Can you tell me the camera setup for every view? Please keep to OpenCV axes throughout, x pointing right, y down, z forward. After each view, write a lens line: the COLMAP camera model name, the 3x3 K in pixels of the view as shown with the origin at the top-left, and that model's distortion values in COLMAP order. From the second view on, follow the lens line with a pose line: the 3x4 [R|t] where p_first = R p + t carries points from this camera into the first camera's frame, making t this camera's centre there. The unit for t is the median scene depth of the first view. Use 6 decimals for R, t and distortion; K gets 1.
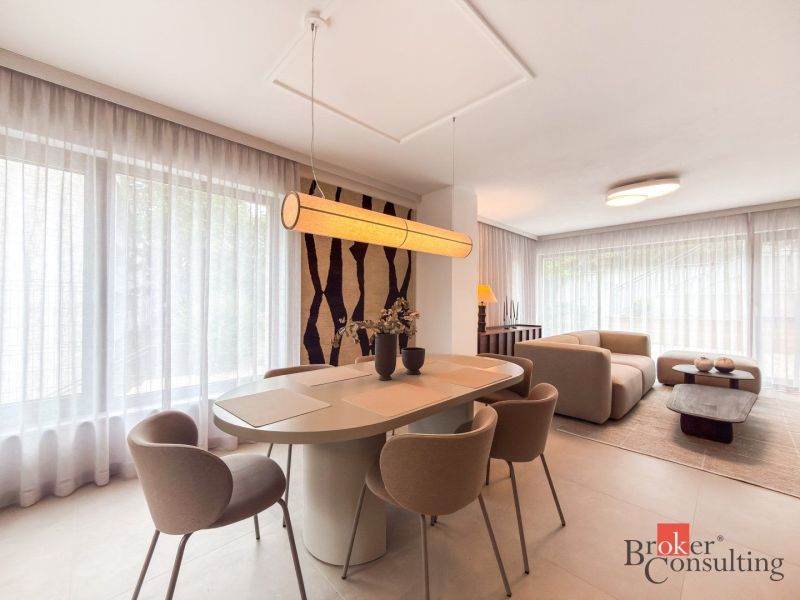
lens RADIAL K [[329.1, 0, 399.7], [0, 329.1, 296.9], [0, 0, 1]] dist [0.004277, -0.000485]
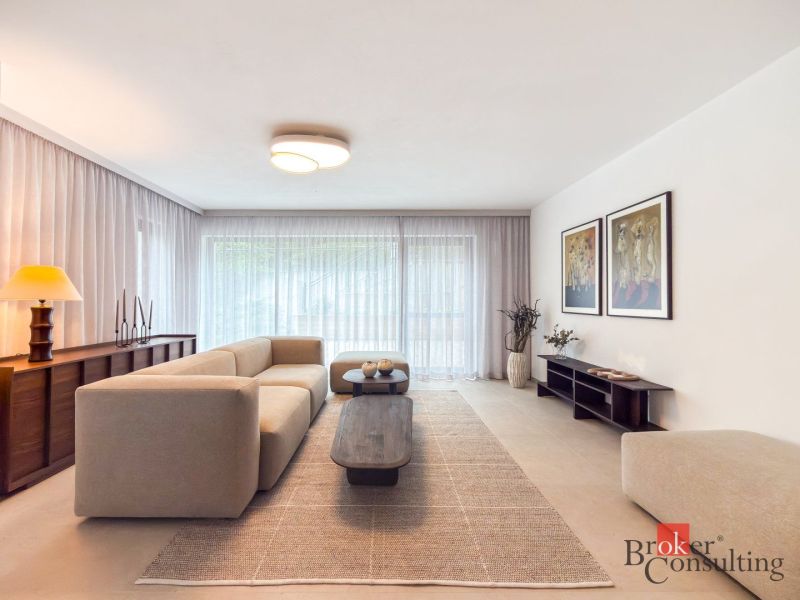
lens RADIAL K [[329.1, 0, 382.9], [0, 329.1, 295.9], [0, 0, 1]] dist [0.004277, -0.000485]
pose [[0.701005, 0.008922, 0.713100, 0.305489], [-0.008616, 0.999955, -0.004041, 0.008160], [-0.713104, -0.003311, 0.701050, 0.346219]]
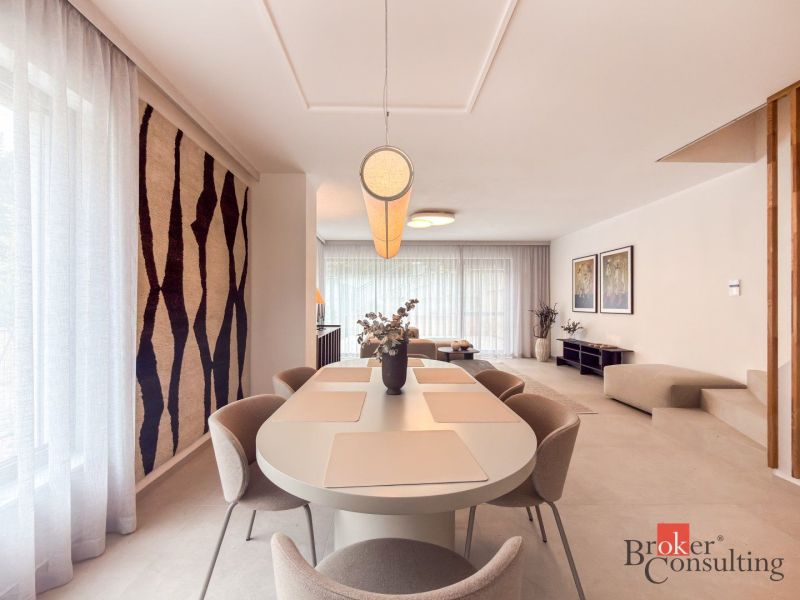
lens RADIAL K [[329.1, 0, 394.0], [0, 329.1, 297.5], [0, 0, 1]] dist [0.004277, -0.000485]
pose [[0.687666, 0.011511, 0.725936, -0.318807], [-0.011400, 0.999922, -0.005056, 0.001593], [-0.725938, -0.004799, 0.687743, 0.200208]]
